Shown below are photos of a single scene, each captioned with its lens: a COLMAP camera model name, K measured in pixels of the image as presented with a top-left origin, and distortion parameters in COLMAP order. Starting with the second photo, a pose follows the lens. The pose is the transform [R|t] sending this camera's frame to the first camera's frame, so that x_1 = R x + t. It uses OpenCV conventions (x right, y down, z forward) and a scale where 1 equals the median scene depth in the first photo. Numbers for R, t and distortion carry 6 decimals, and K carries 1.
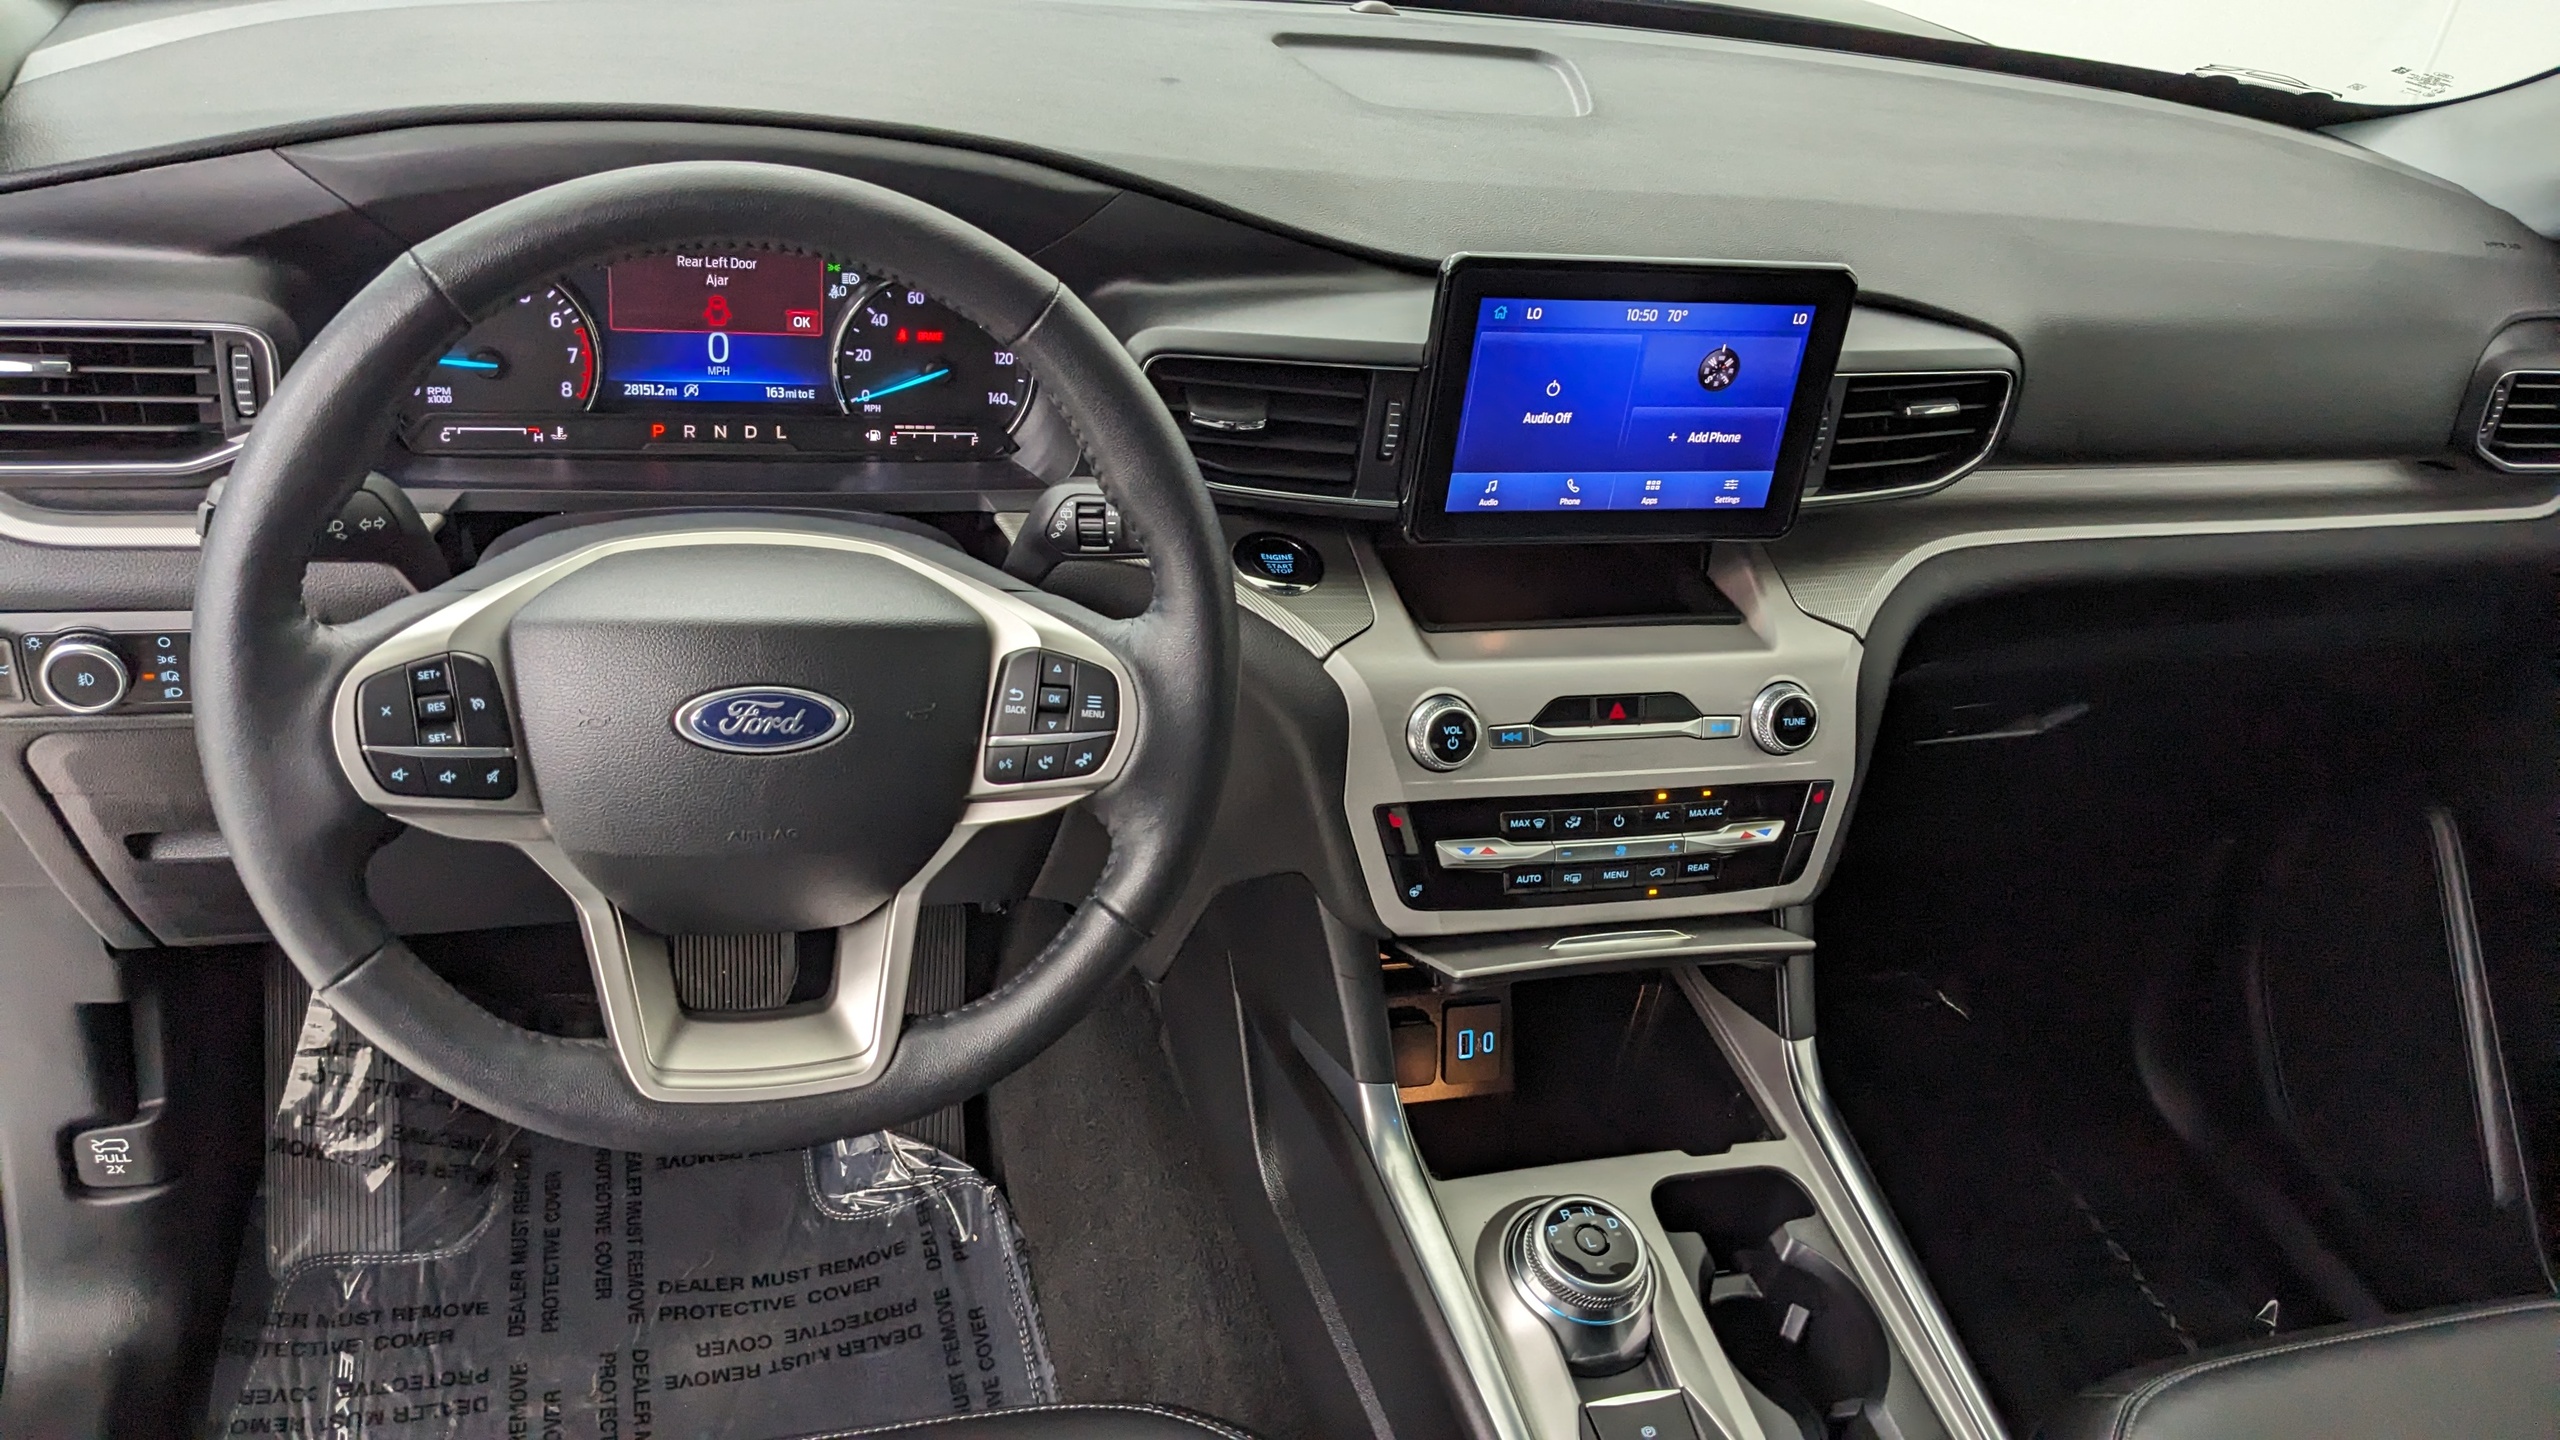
lens RADIAL K [[2008.5, 0, 1265.6], [0, 2008.5, 728.6], [0, 0, 1]] dist [0.070983, -0.113078]
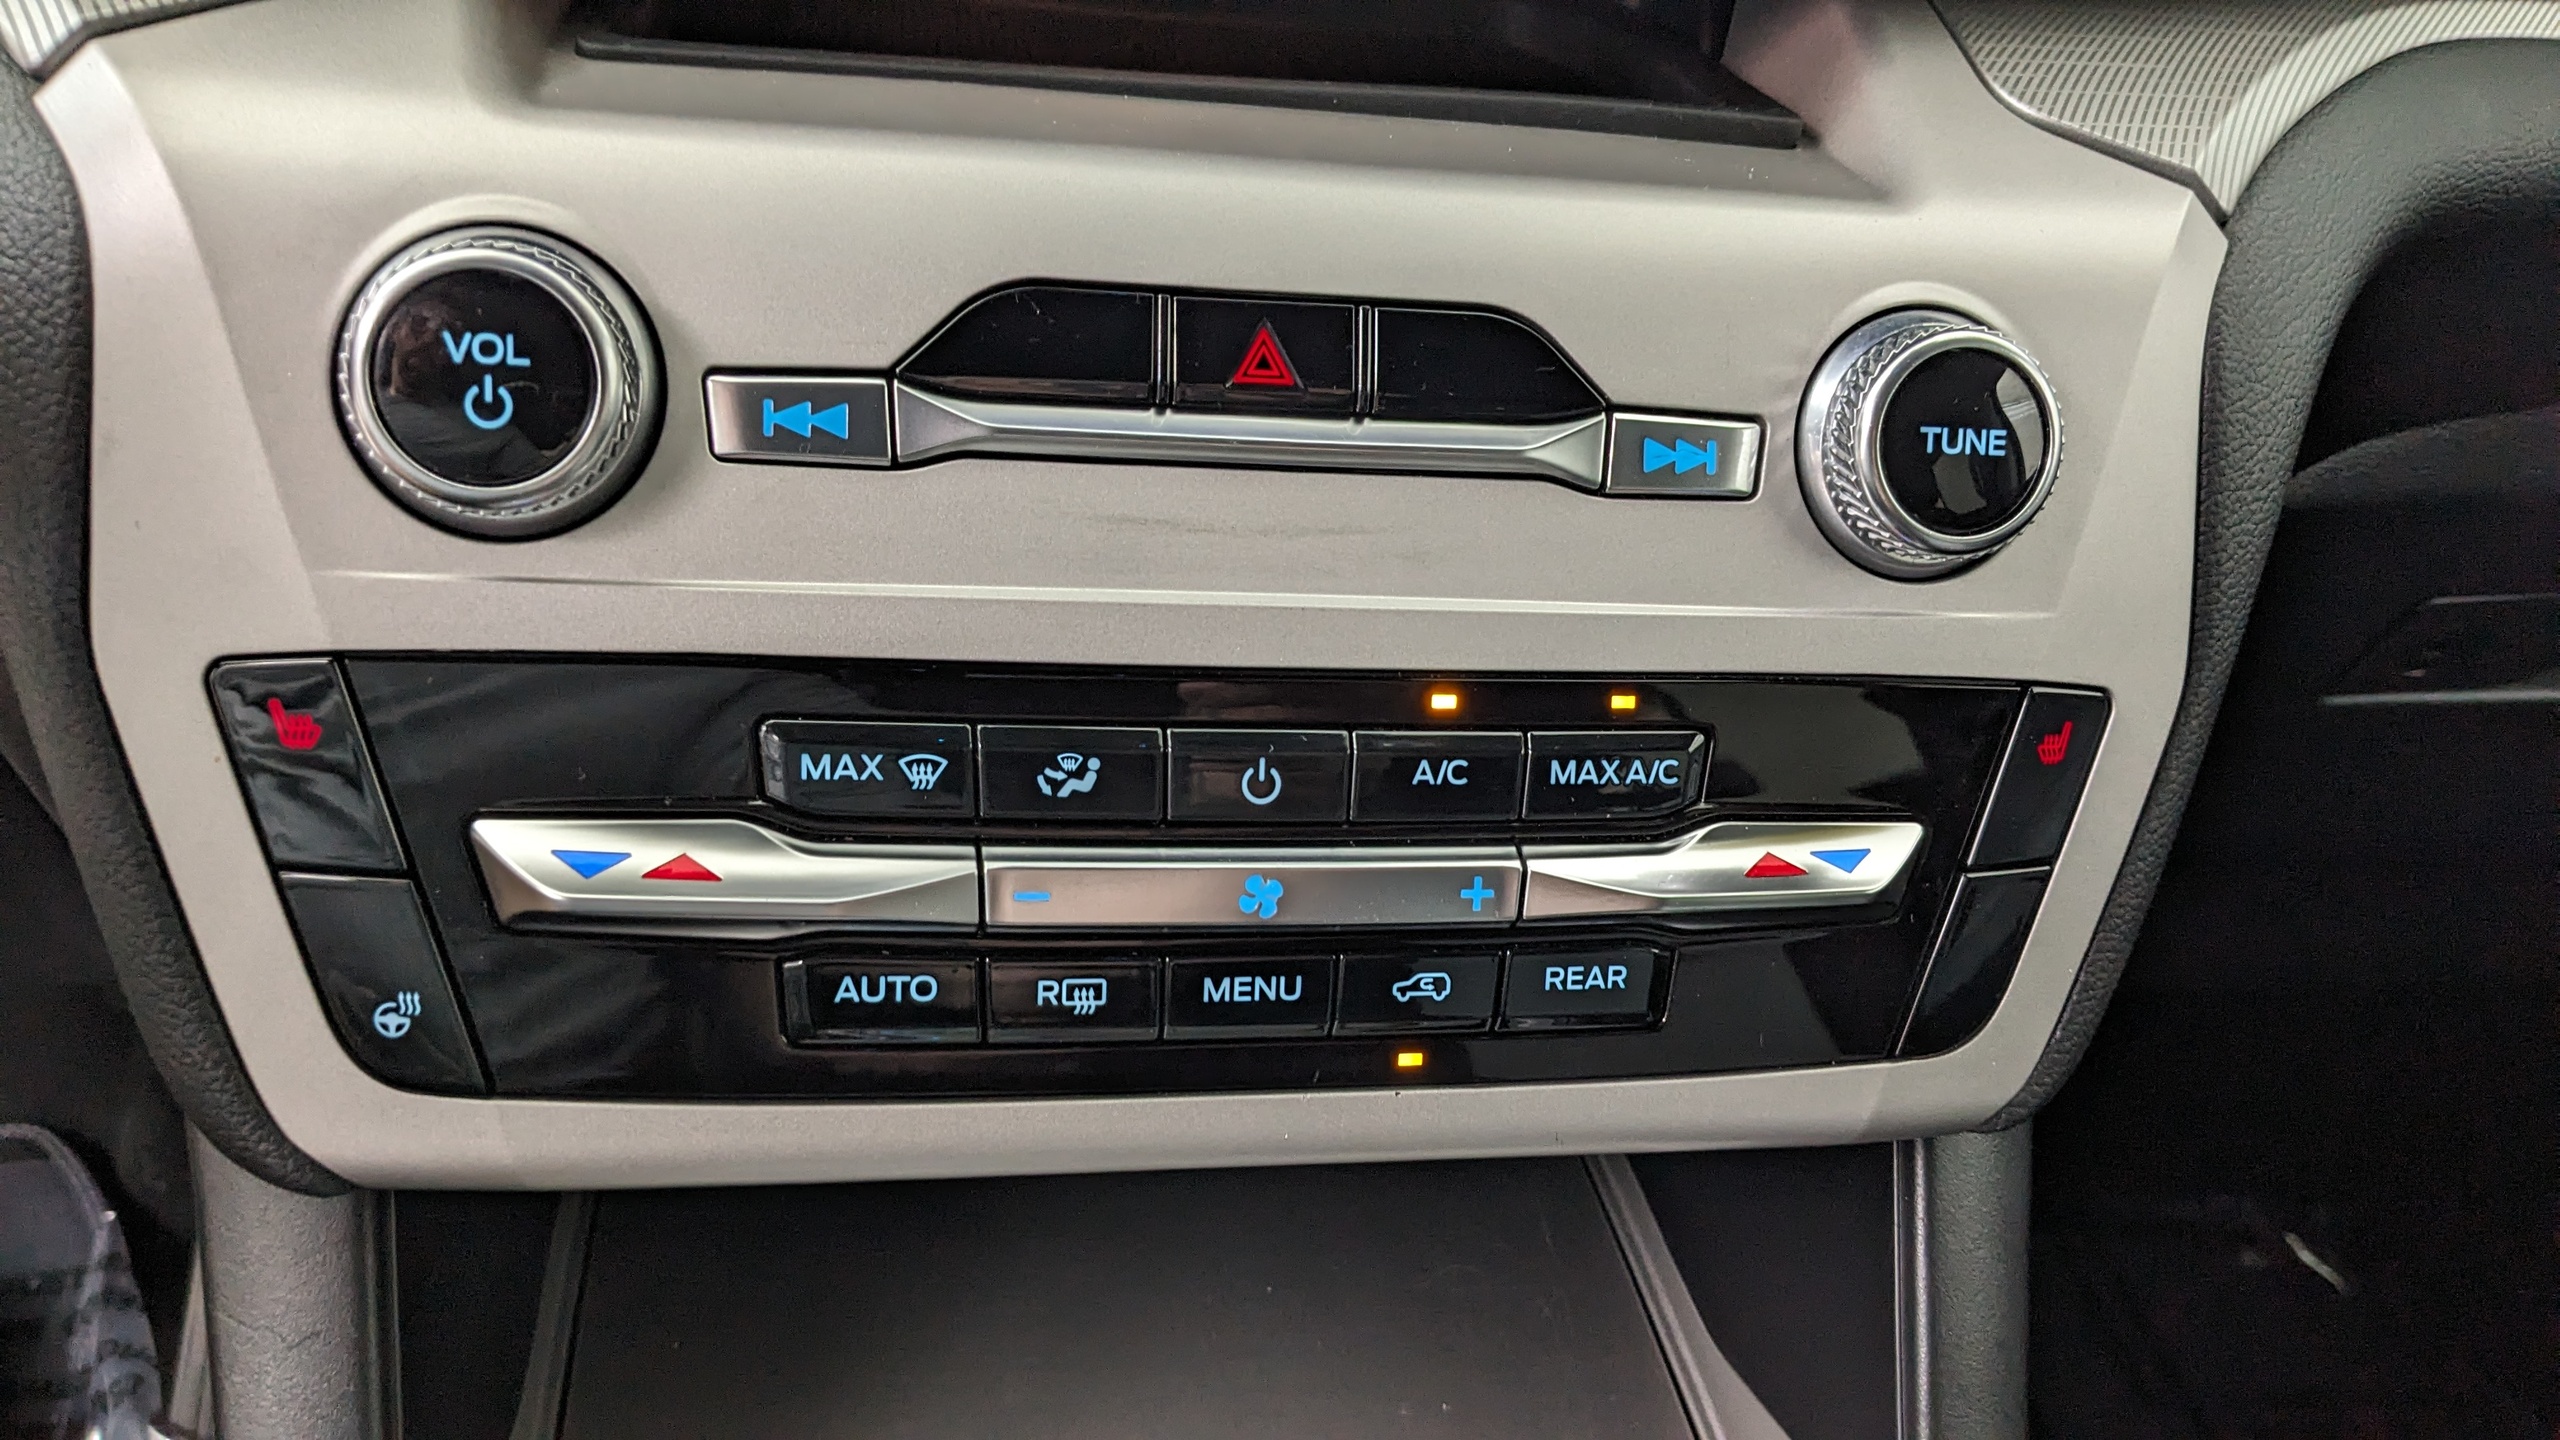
lens RADIAL K [[2058.3, 0, 1280.0], [0, 2058.3, 720.0], [0, 0, 1]] dist [0.055188, -0.109145]
pose [[0.993679, 0.035838, -0.106388, 0.205914], [-0.041535, 0.997792, -0.051825, 0.051498], [0.104296, 0.055916, 0.992973, 0.732594]]
